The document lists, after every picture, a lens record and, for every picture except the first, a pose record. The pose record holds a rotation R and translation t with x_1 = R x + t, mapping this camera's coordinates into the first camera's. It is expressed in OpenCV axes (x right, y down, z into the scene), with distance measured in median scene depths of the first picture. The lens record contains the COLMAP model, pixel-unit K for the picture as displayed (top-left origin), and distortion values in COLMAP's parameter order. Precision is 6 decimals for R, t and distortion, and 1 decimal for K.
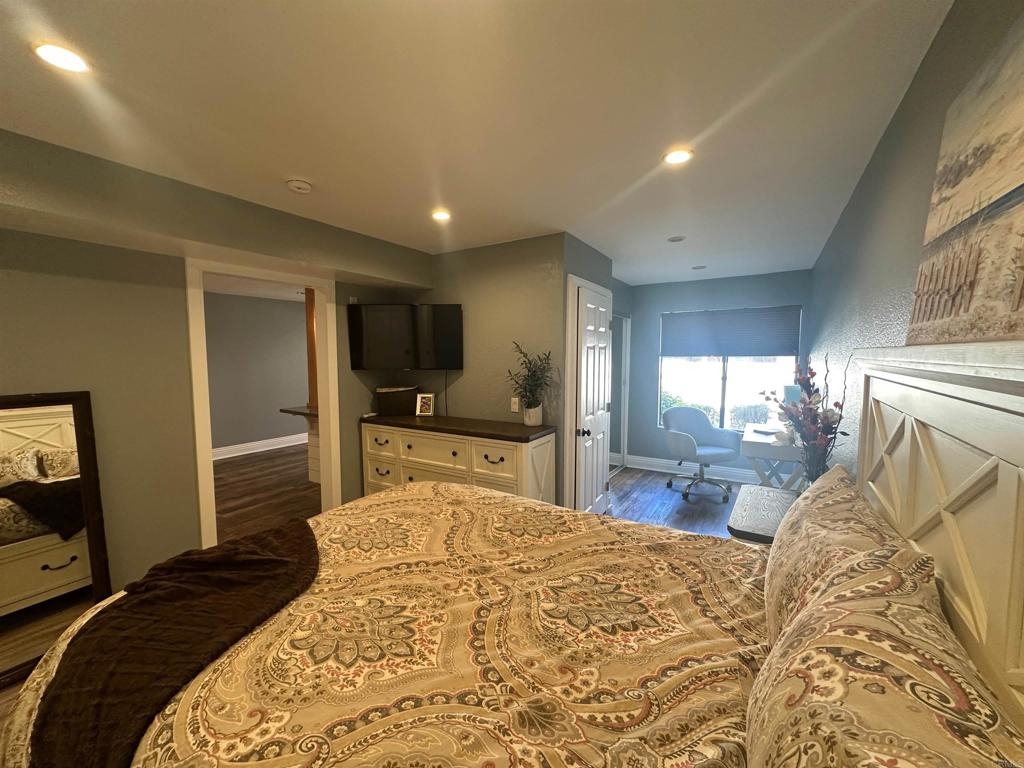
lens RADIAL K [[410.2, 0, 510.4], [0, 410.2, 387.3], [0, 0, 1]] dist [-0.004813, 0.001322]
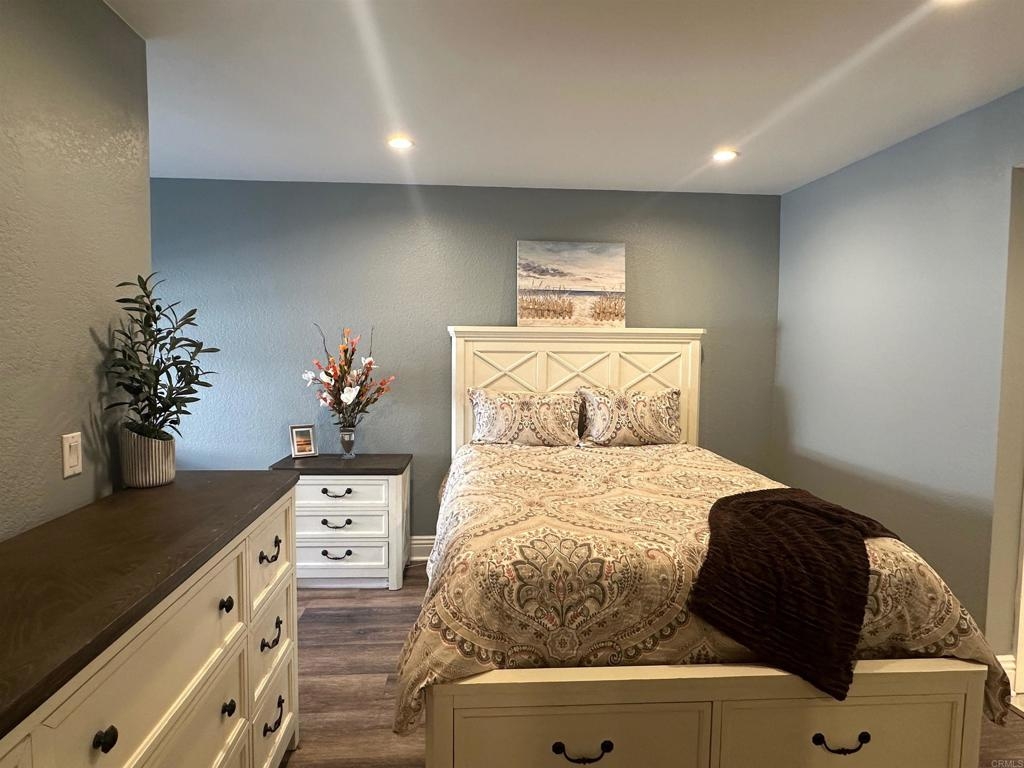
lens RADIAL K [[570.7, 0, 508.0], [0, 570.7, 386.0], [0, 0, 1]] dist [-0.006089, 0.001375]
pose [[-0.602888, -0.054543, 0.795959, -0.864188], [0.060910, 0.991602, 0.114084, -0.066559], [-0.795497, 0.117262, -0.594503, 1.493665]]
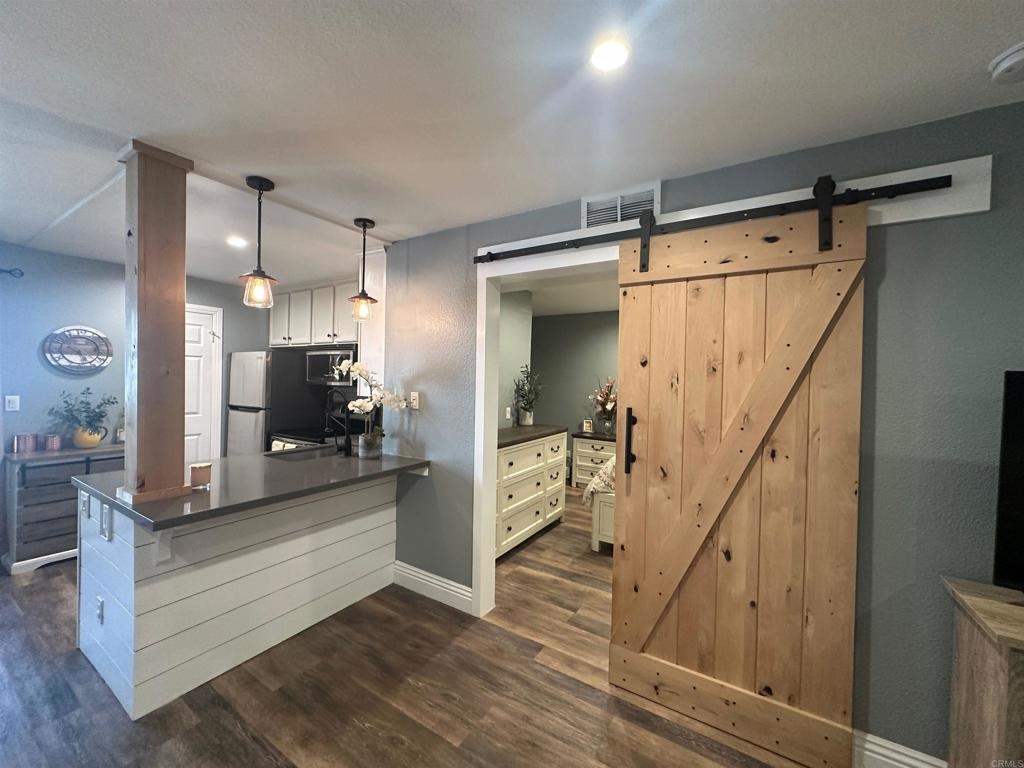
lens RADIAL K [[410.2, 0, 511.6], [0, 410.2, 382.7], [0, 0, 1]] dist [-0.004813, 0.001322]
pose [[-0.004200, -0.009514, 0.999946, -1.874040], [0.062394, 0.998004, 0.009757, -0.092873], [-0.998043, 0.062432, -0.003598, 1.496163]]
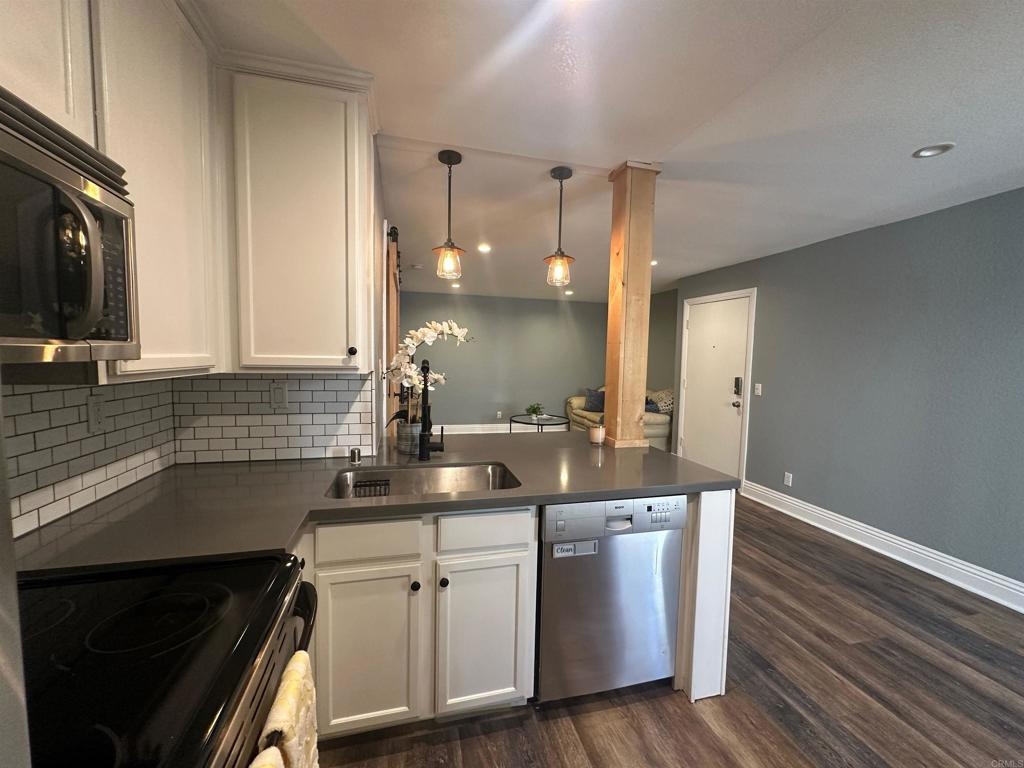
lens RADIAL K [[410.2, 0, 512.1], [0, 410.2, 383.1], [0, 0, 1]] dist [-0.004813, 0.001322]
pose [[-0.683832, 0.036479, -0.728727, -0.084734], [-0.079673, 0.989044, 0.124275, -0.162051], [0.725276, 0.143043, -0.673434, 2.712706]]
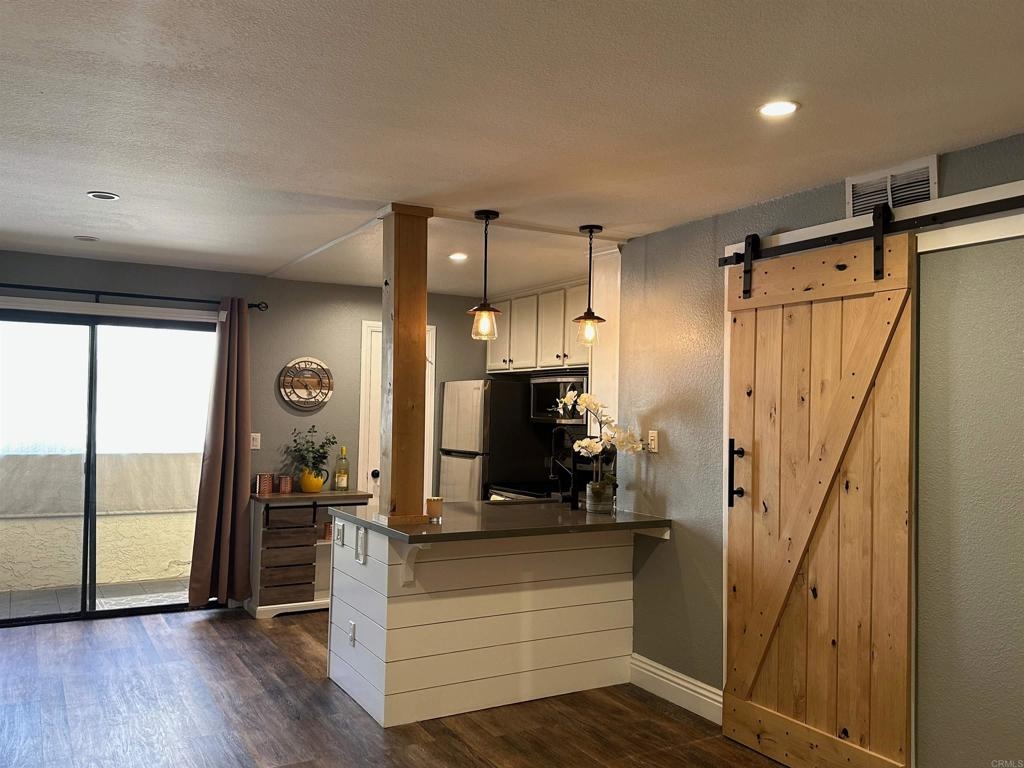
lens RADIAL K [[847.9, 0, 516.9], [0, 847.9, 385.9], [0, 0, 1]] dist [0.102130, -0.047220]
pose [[0.463191, 0.035343, 0.885554, -2.576940], [0.055453, 0.996091, -0.068759, -0.054891], [-0.884522, 0.080955, 0.459420, 1.131983]]
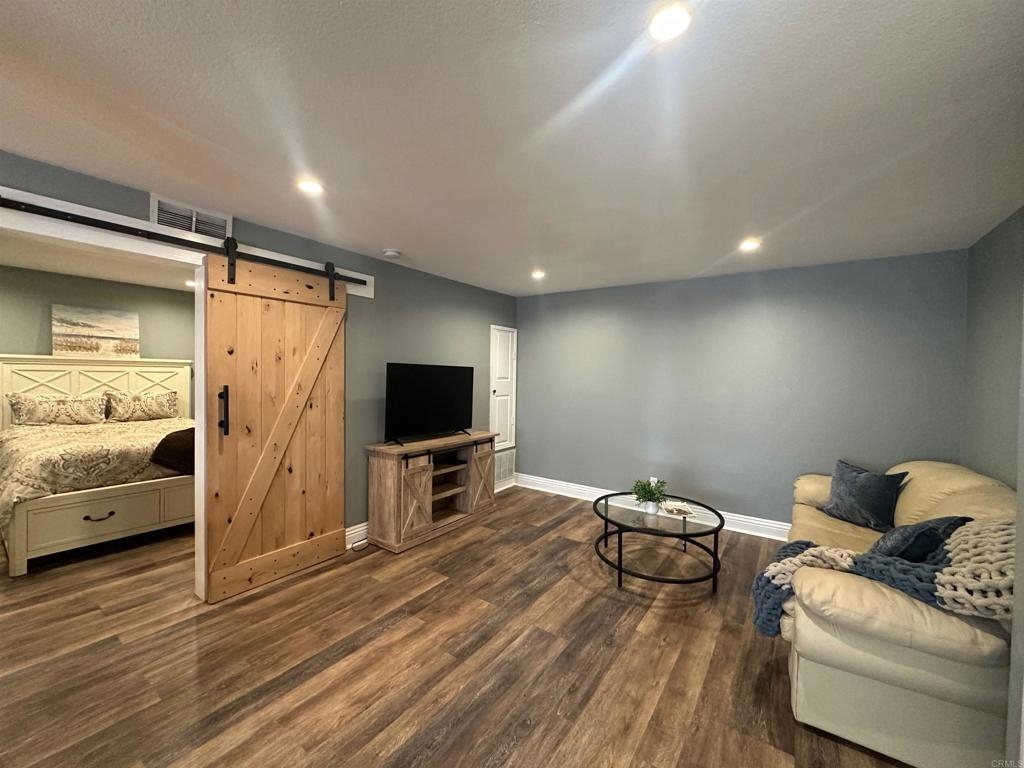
lens RADIAL K [[410.2, 0, 511.9], [0, 410.2, 383.7], [0, 0, 1]] dist [-0.004813, 0.001322]
pose [[-0.998825, -0.018767, 0.044679, -1.859168], [-0.013877, 0.994126, 0.107333, -0.154489], [-0.046431, 0.106587, -0.993219, 2.338835]]
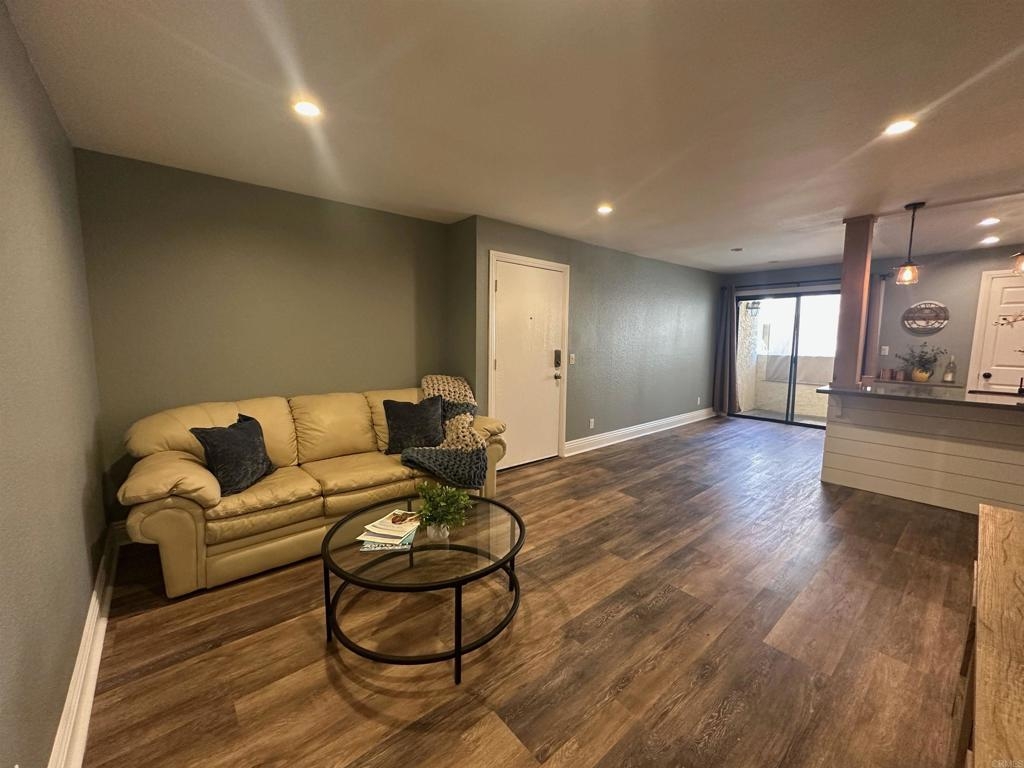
lens RADIAL K [[410.2, 0, 512.3], [0, 410.2, 382.8], [0, 0, 1]] dist [-0.004813, 0.001322]
pose [[0.954927, 0.039844, -0.294154, -1.875112], [-0.031760, 0.998976, 0.032212, 0.072041], [0.295136, -0.021418, 0.955215, 0.169315]]
